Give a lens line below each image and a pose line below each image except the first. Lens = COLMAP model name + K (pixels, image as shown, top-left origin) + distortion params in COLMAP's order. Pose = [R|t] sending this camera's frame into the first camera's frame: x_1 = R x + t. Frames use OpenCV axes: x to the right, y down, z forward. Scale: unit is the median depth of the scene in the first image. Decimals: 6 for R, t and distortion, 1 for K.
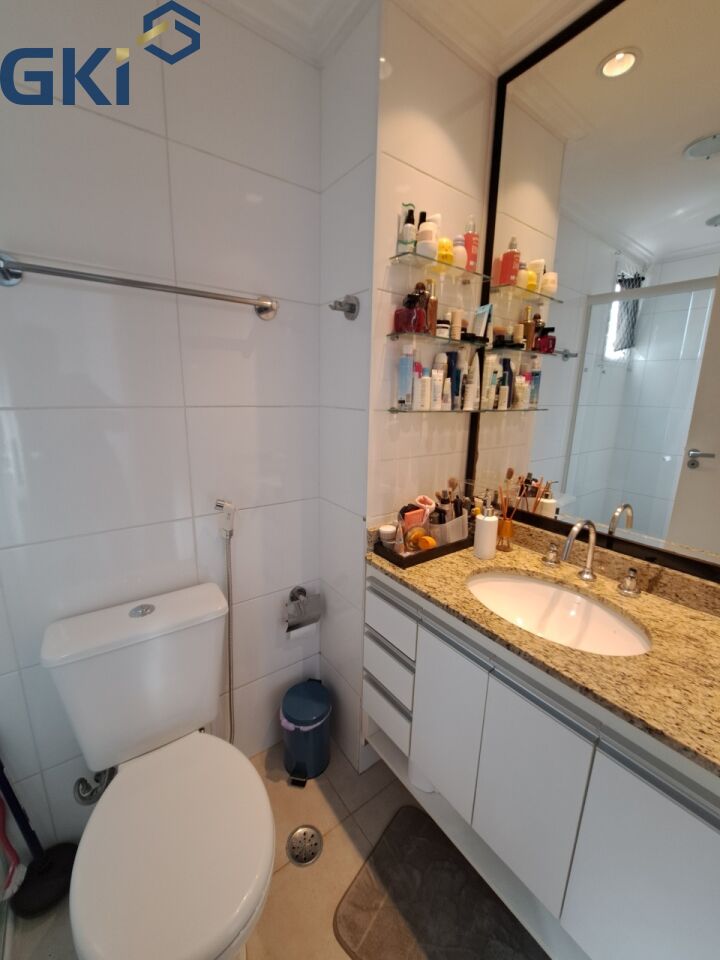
lens RADIAL K [[385.8, 0, 360.8], [0, 385.8, 475.9], [0, 0, 1]] dist [-0.002384, -0.000025]
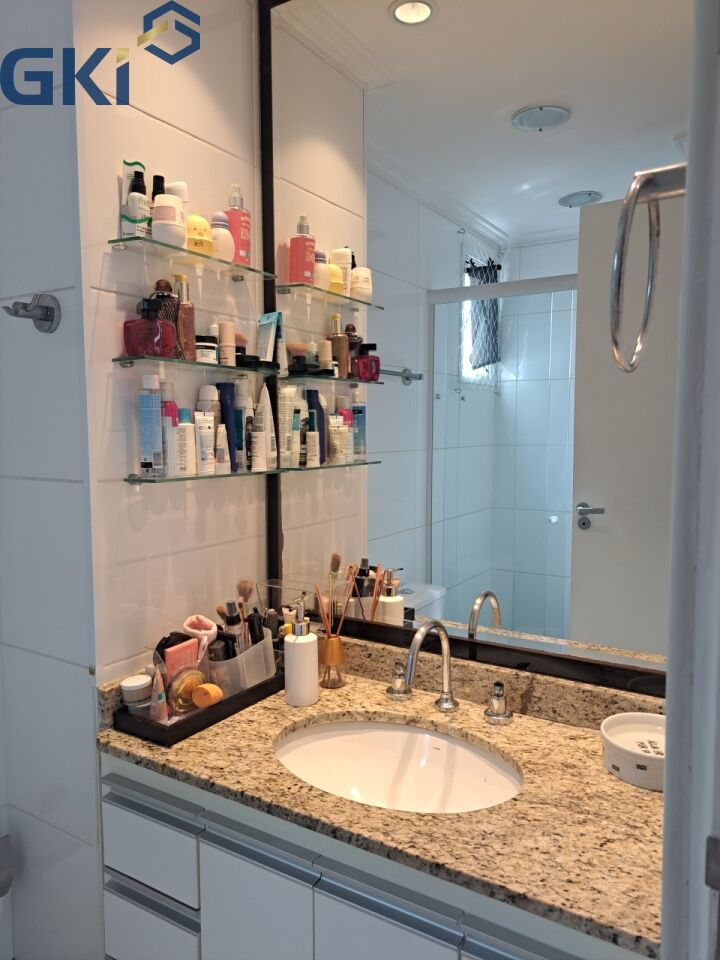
lens RADIAL K [[694.2, 0, 363.5], [0, 694.2, 486.1], [0, 0, 1]] dist [0.068495, -0.071721]
pose [[0.927415, -0.055483, 0.369896, 0.013024], [0.102382, 0.988824, -0.108375, -0.003985], [-0.359749, 0.138380, 0.922731, -0.134093]]
